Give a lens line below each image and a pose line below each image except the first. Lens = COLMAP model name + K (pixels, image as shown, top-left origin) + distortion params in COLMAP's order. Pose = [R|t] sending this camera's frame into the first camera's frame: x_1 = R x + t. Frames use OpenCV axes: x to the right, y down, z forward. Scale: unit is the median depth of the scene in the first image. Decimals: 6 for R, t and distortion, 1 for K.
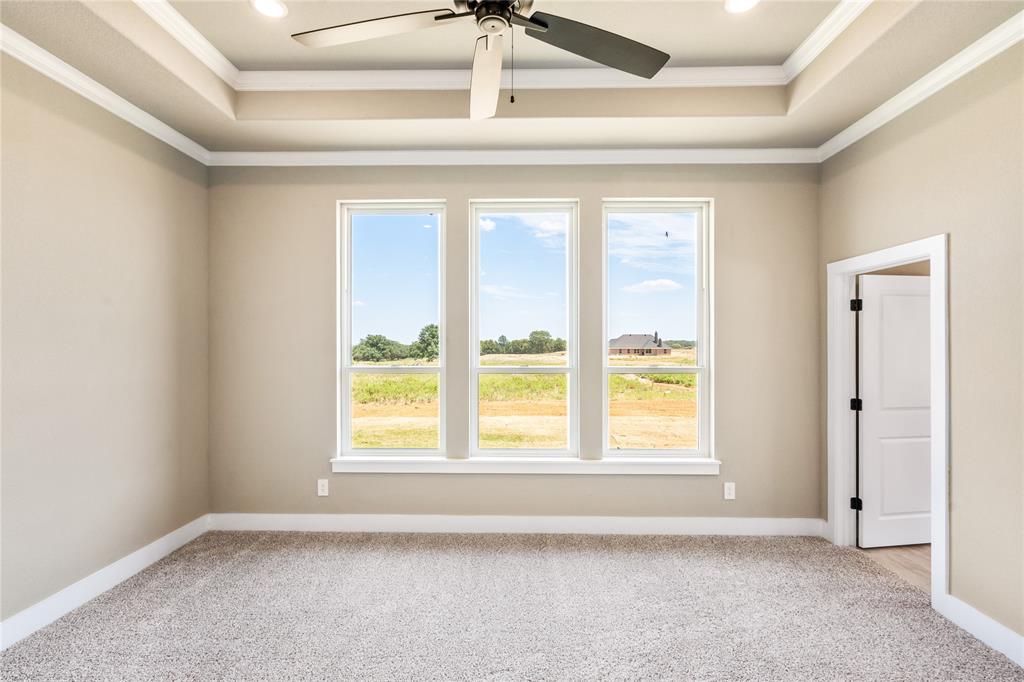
lens RADIAL K [[473.8, 0, 510.4], [0, 473.8, 344.5], [0, 0, 1]] dist [-0.000332, 0.004694]
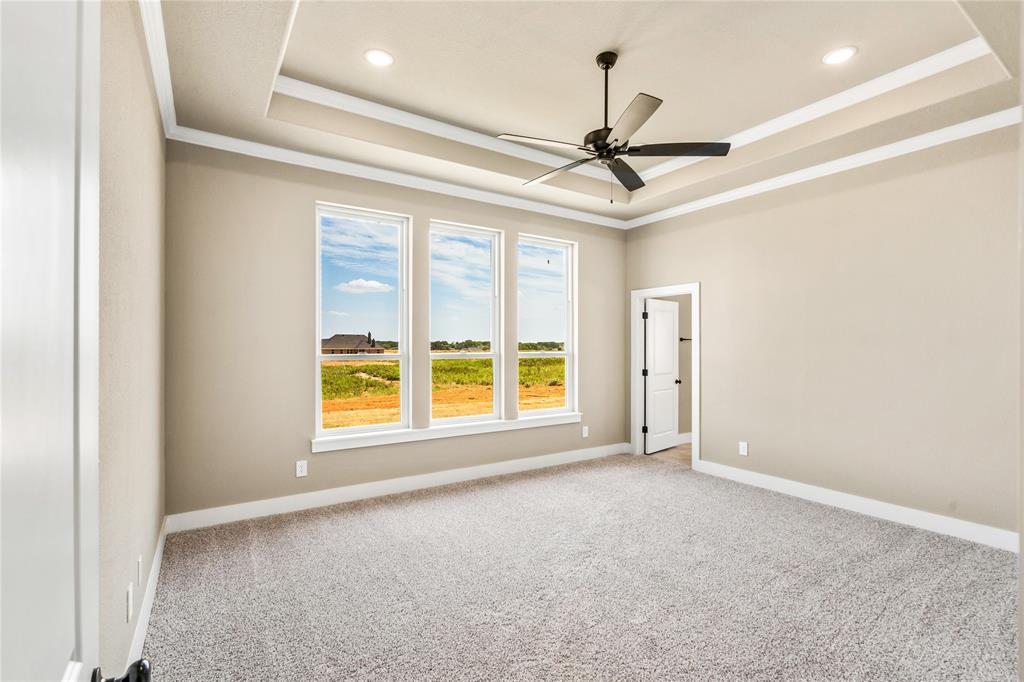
lens RADIAL K [[473.8, 0, 510.4], [0, 473.8, 344.5], [0, 0, 1]] dist [-0.000332, 0.004694]
pose [[0.823990, 0.001977, 0.566601, -0.638251], [-0.001220, 0.999998, -0.001715, 0.025567], [-0.566603, 0.000722, 0.823990, -0.148581]]
